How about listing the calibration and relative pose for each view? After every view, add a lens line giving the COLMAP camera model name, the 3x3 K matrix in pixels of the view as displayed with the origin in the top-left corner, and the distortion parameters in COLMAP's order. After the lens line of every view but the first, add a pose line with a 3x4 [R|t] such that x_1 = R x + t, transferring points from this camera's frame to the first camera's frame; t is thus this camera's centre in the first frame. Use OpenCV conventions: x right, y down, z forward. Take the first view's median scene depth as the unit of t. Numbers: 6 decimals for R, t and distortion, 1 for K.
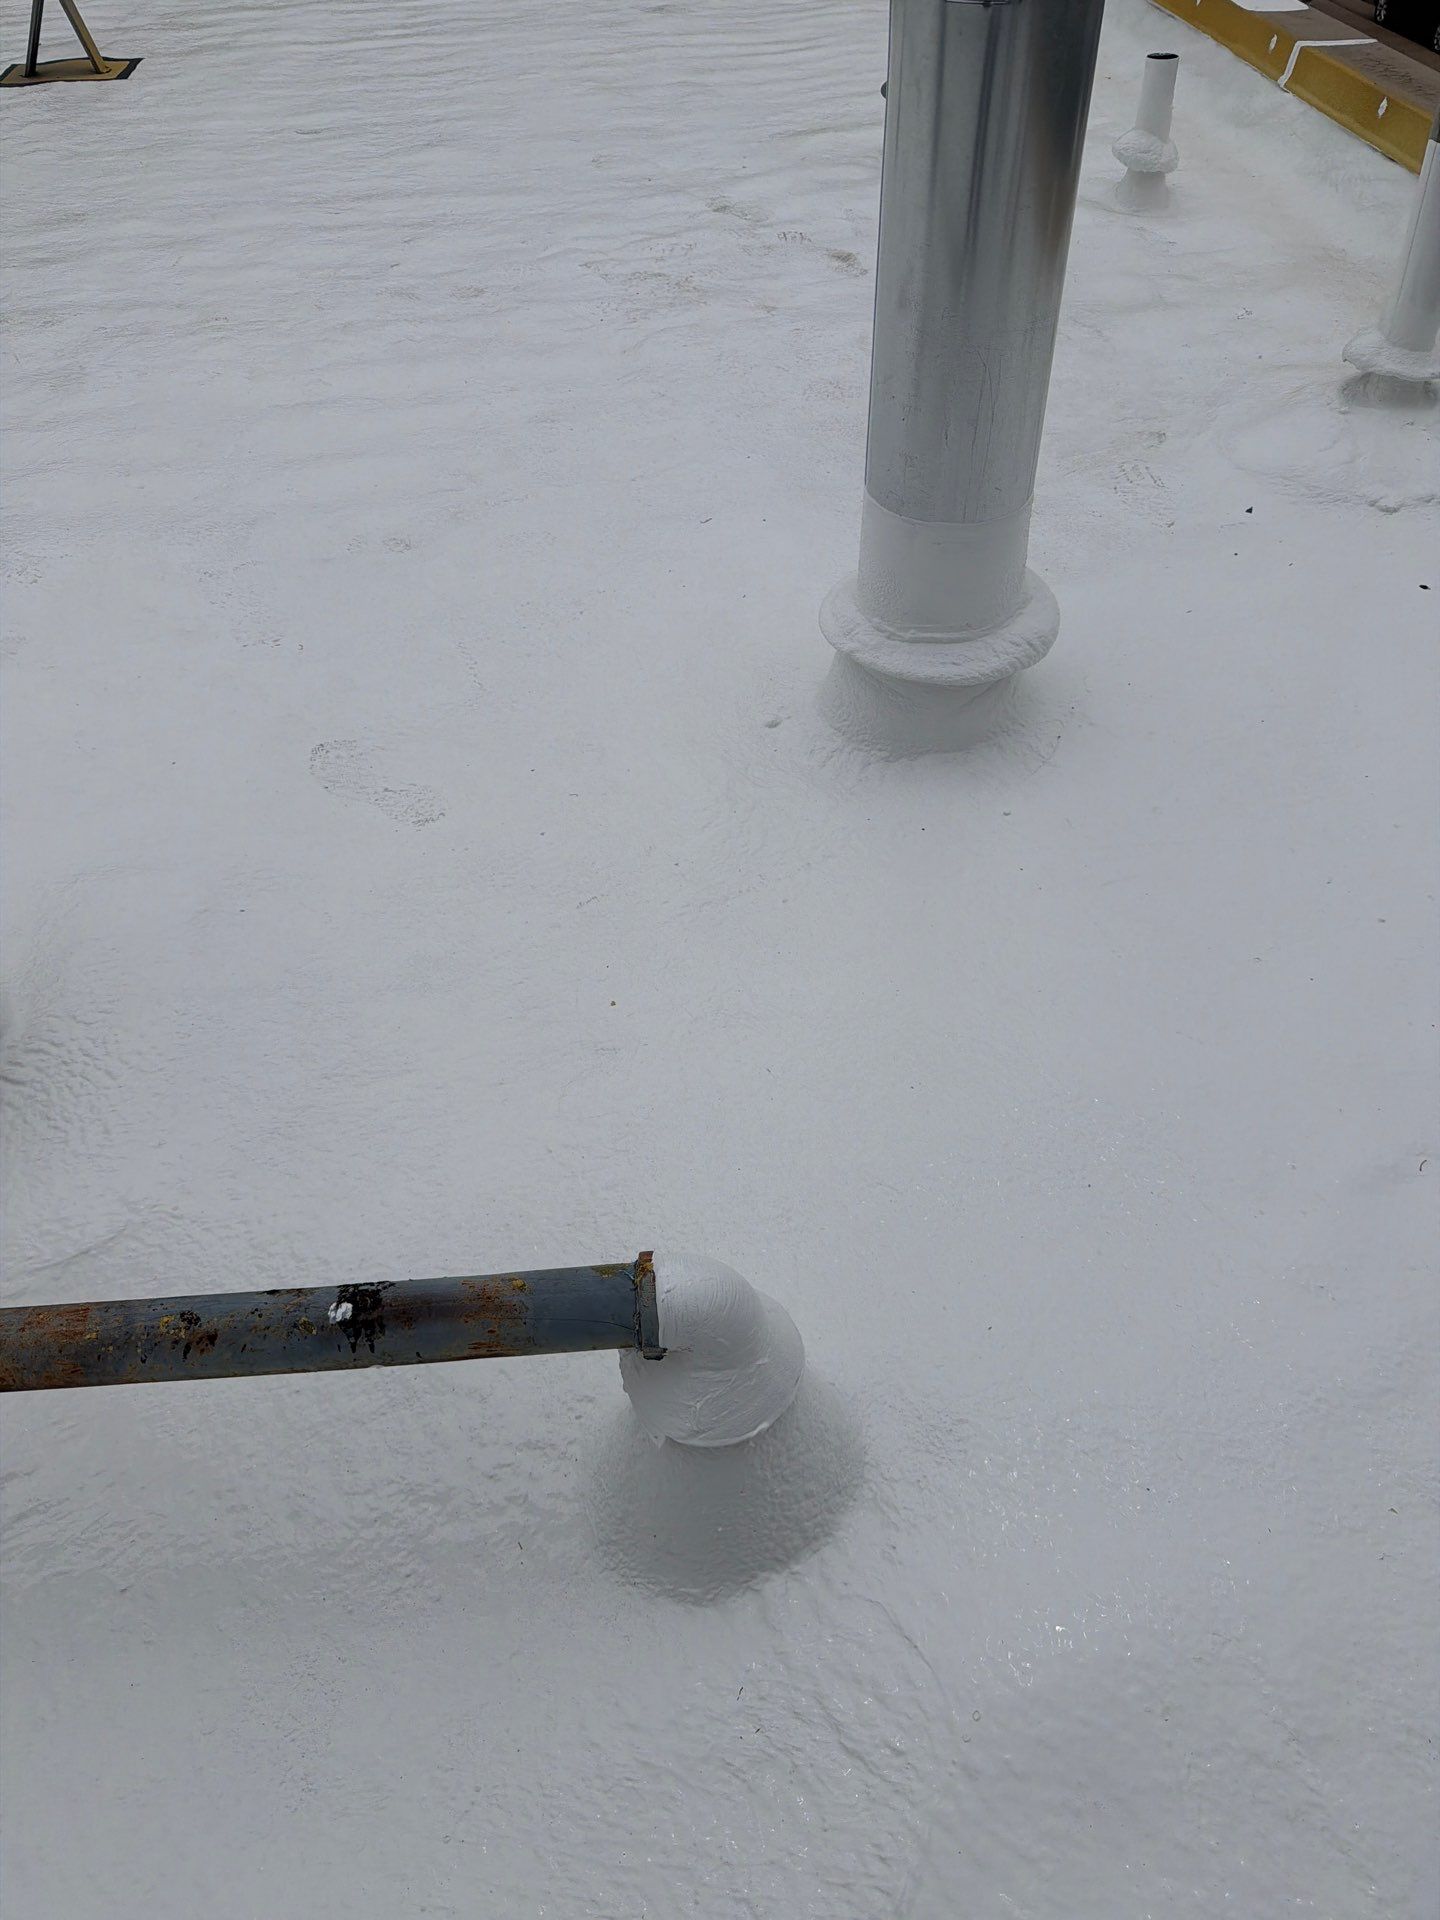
lens RADIAL K [[1416.4, 0, 624.1], [0, 1416.4, 964.2], [0, 0, 1]] dist [-0.009325, -0.021079]
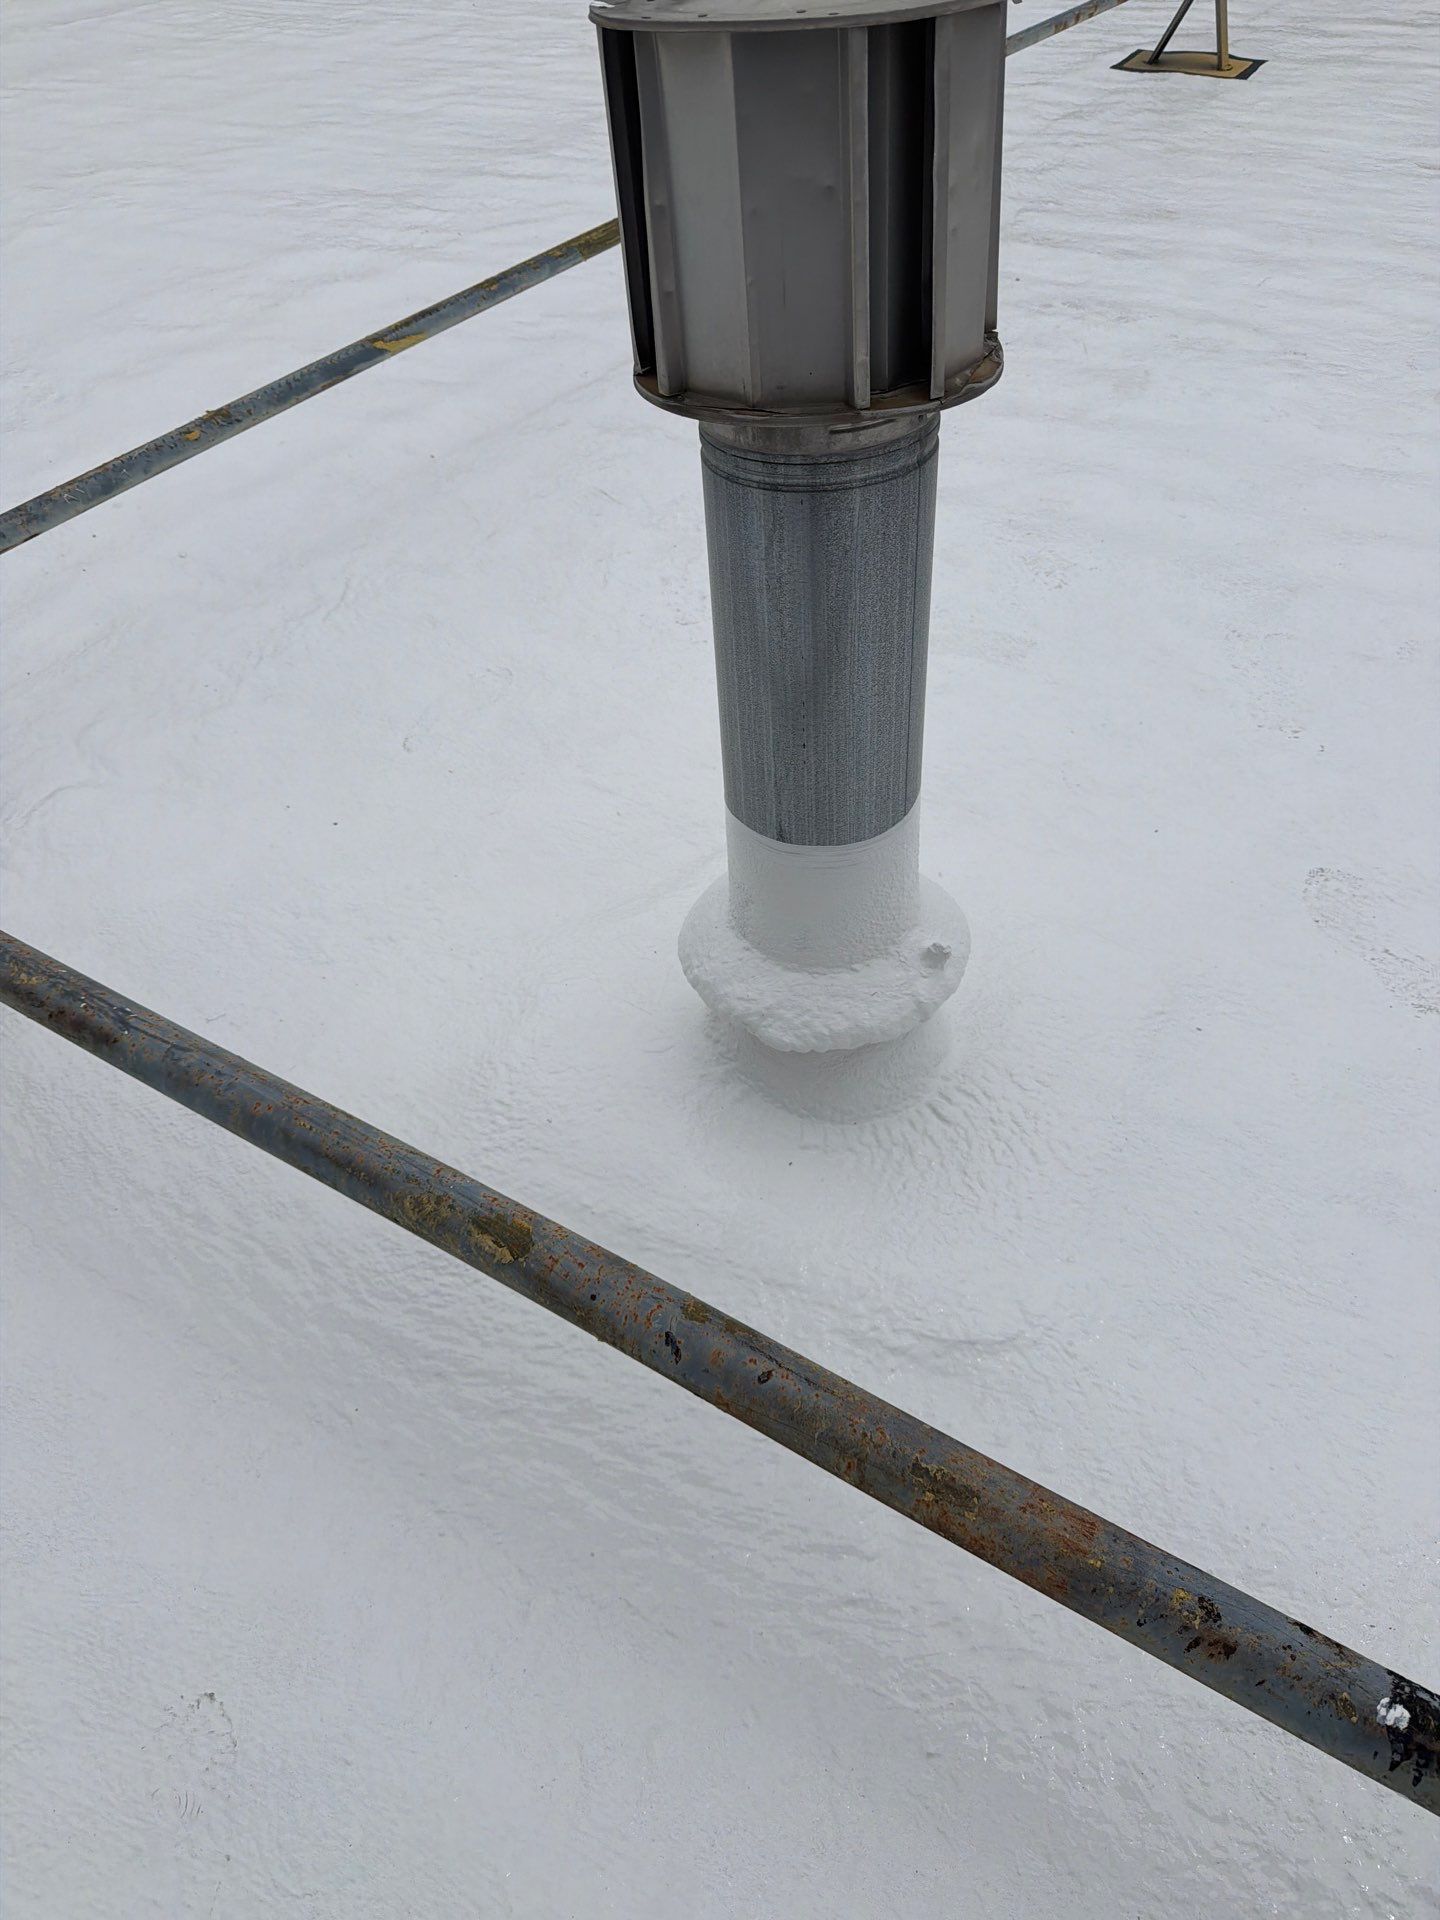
lens RADIAL K [[1416.4, 0, 624.1], [0, 1416.4, 964.2], [0, 0, 1]] dist [-0.009325, -0.021079]
pose [[0.790503, 0.405454, -0.459034, -0.195668], [-0.403471, 0.908626, 0.107750, -0.029164], [0.460778, 0.100030, 0.881861, 0.026737]]
